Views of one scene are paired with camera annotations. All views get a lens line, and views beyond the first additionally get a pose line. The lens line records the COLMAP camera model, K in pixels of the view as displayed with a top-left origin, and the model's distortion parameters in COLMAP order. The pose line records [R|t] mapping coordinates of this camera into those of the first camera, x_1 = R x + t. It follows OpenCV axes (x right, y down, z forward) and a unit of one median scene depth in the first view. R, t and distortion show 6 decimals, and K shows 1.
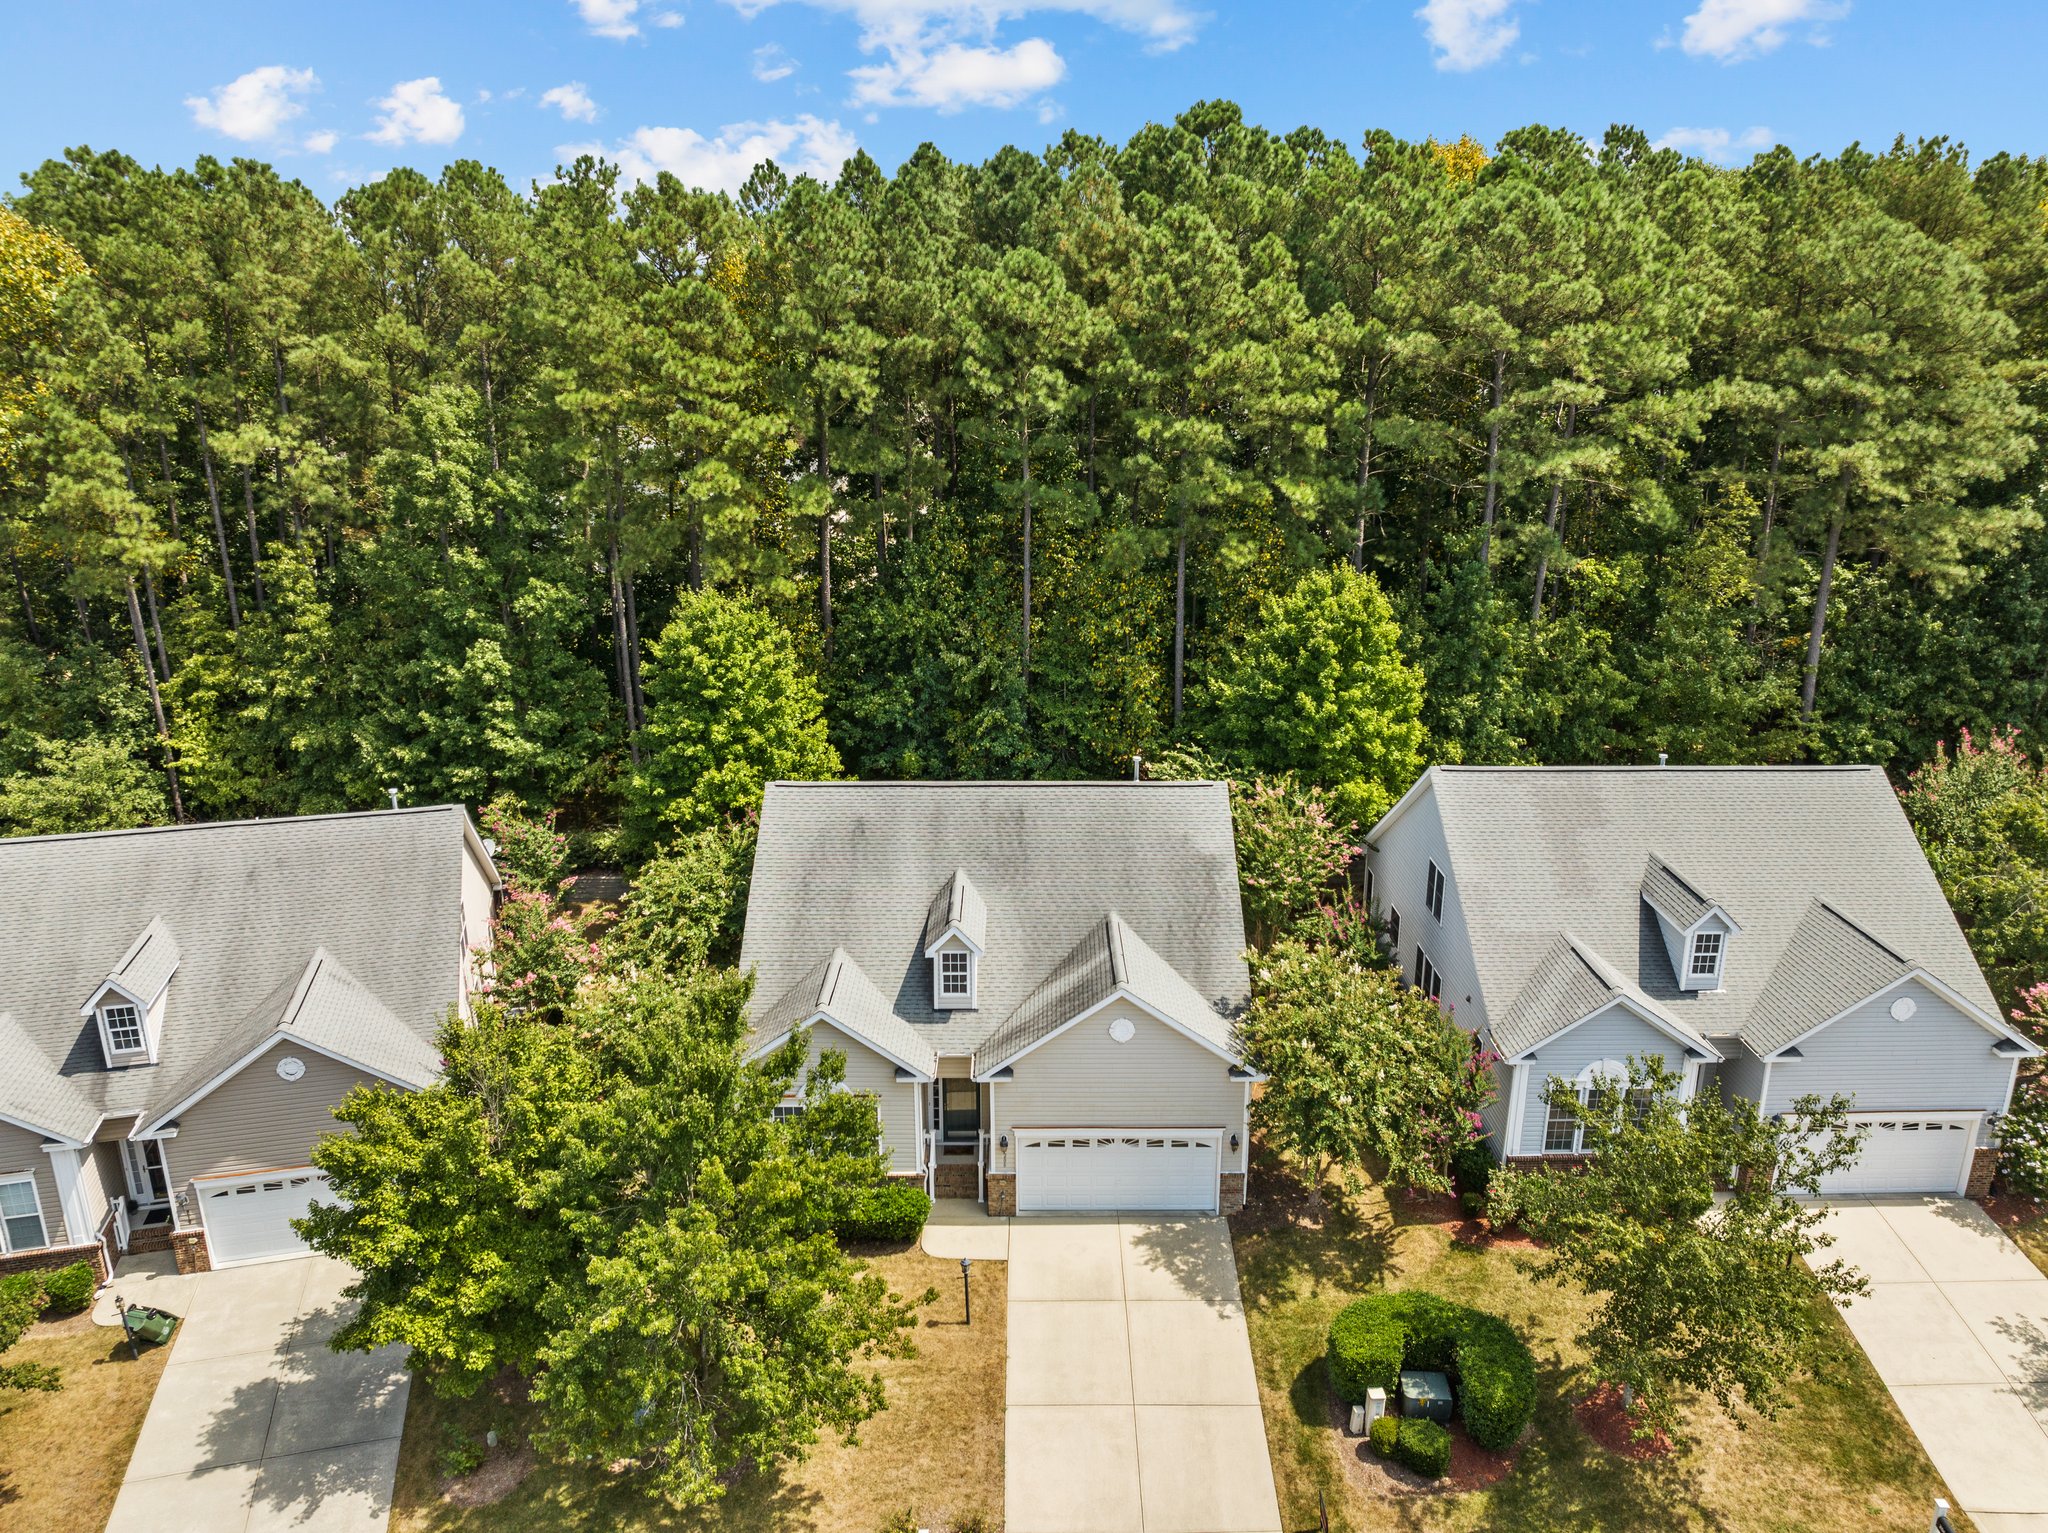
lens RADIAL K [[1452.7, 0, 1024.0], [0, 1452.7, 766.5], [0, 0, 1]] dist [-0.054603, 0.024151]
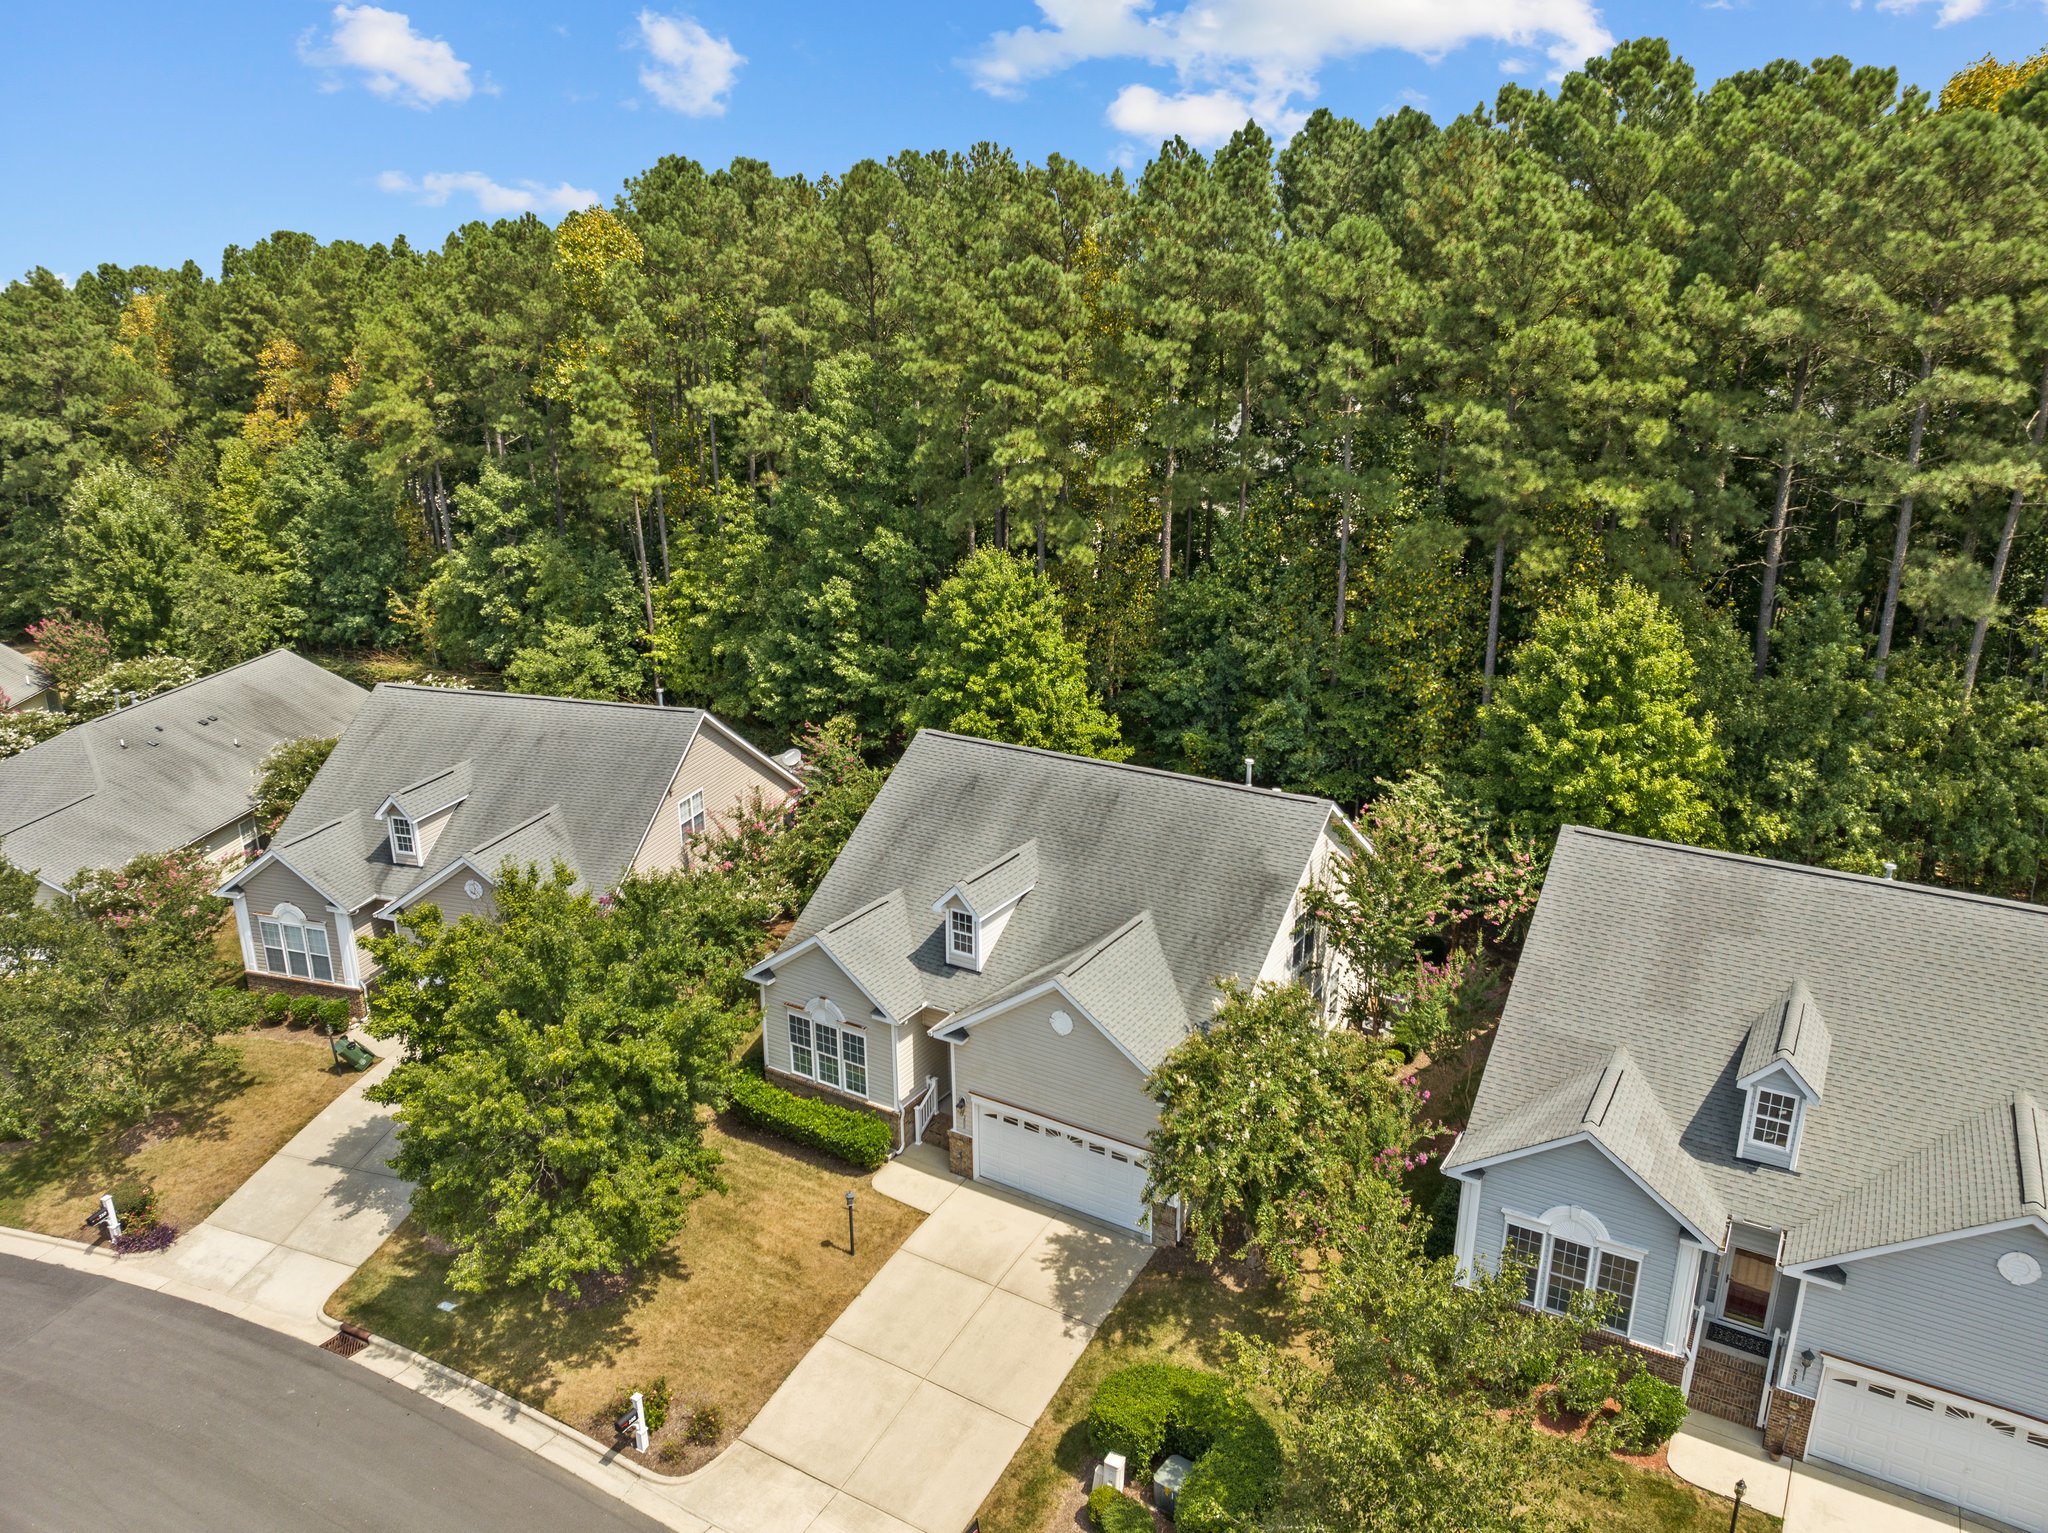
lens RADIAL K [[1452.7, 0, 1024.0], [0, 1452.7, 766.5], [0, 0, 1]] dist [-0.054603, 0.024151]
pose [[0.847840, 0.157312, -0.506379, 0.359304], [-0.149285, 0.987166, 0.056722, -0.028183], [0.508803, 0.027503, 0.860444, 0.098767]]
